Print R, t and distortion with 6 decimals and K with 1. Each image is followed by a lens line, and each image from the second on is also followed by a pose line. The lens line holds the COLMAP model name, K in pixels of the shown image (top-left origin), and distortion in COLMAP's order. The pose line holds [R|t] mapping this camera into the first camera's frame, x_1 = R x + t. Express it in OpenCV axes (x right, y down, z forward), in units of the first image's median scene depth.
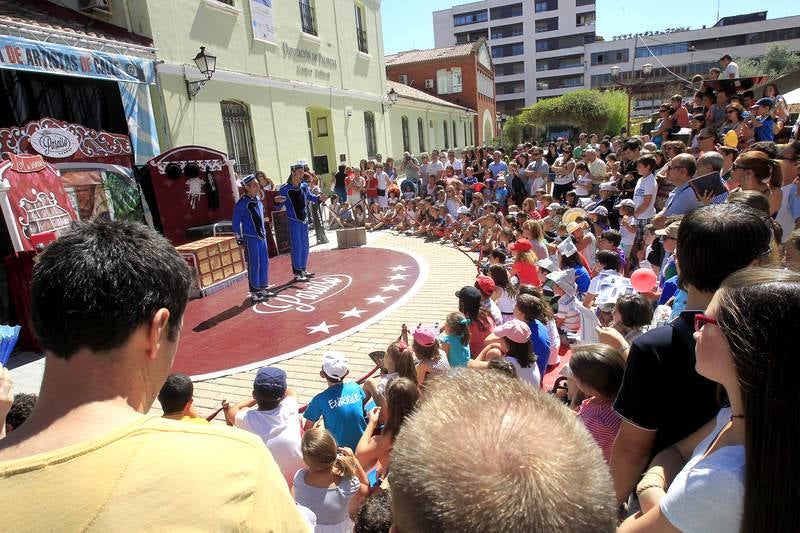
lens RADIAL K [[475.6, 0, 395.7], [0, 475.6, 267.8], [0, 0, 1]] dist [-0.081137, 0.039015]
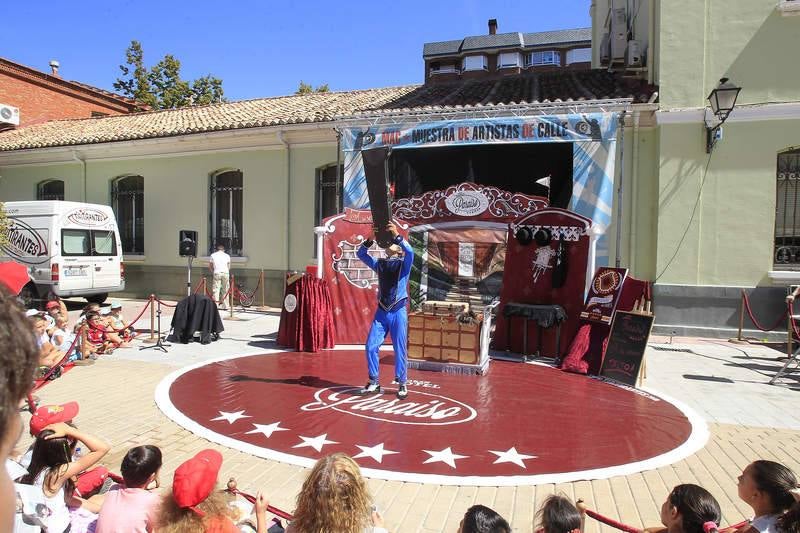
lens RADIAL K [[475.6, 0, 400.6], [0, 475.6, 267.9], [0, 0, 1]] dist [-0.081137, 0.039015]
pose [[0.052532, 0.117603, -0.991670, 0.411168], [-0.271959, 0.957192, 0.099108, -0.181972], [0.960874, 0.264488, 0.082266, 0.750011]]
